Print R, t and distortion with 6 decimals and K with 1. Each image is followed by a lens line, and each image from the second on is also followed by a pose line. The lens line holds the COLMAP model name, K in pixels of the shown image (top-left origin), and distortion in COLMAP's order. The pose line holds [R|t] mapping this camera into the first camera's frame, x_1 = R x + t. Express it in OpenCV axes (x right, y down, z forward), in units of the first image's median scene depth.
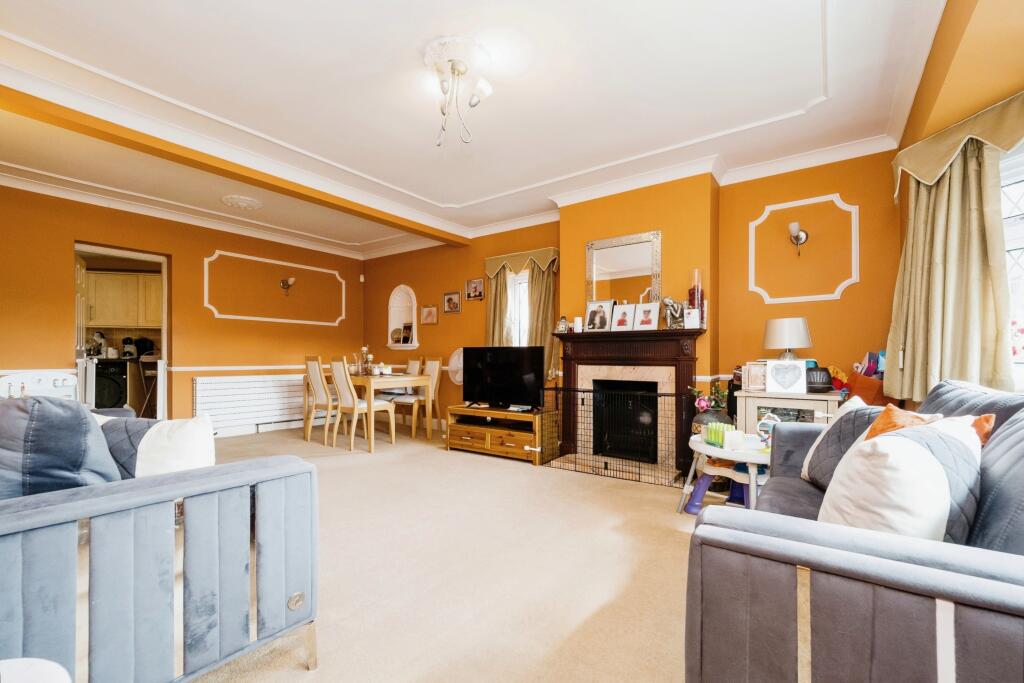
lens RADIAL K [[434.5, 0, 512.0], [0, 434.5, 341.5], [0, 0, 1]] dist [0.002309, -0.010244]
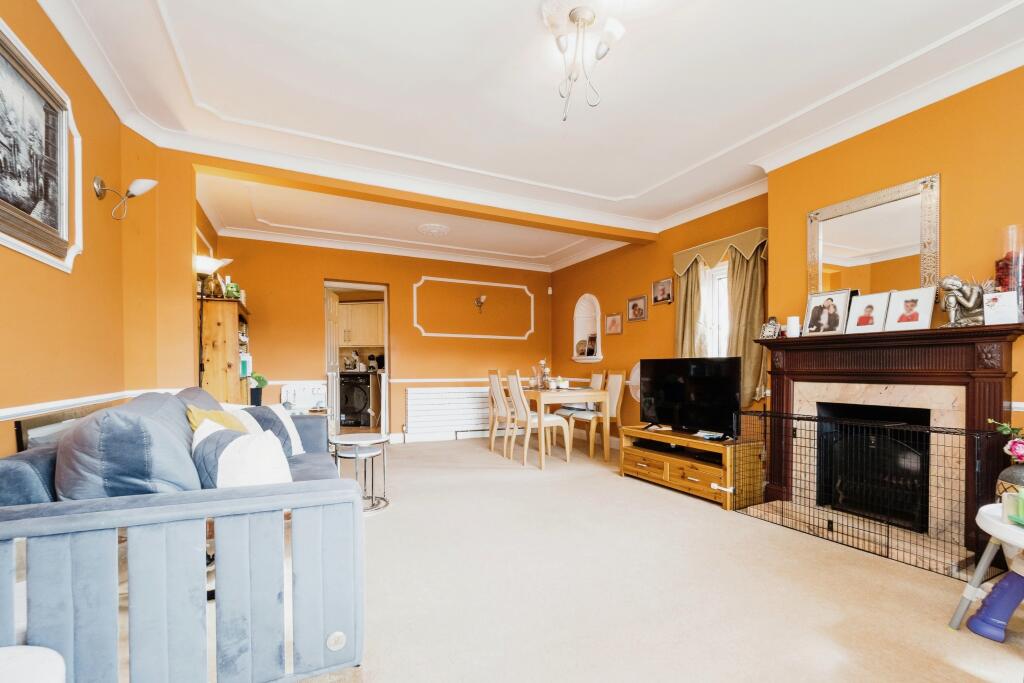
lens RADIAL K [[438.5, 0, 509.0], [0, 438.5, 365.2], [0, 0, 1]] dist [-0.018689, -0.000462]
pose [[0.876737, -0.005910, -0.480934, 0.084005], [0.018763, 0.999584, 0.021921, 0.001071], [0.480604, -0.028243, 0.876483, 0.123507]]
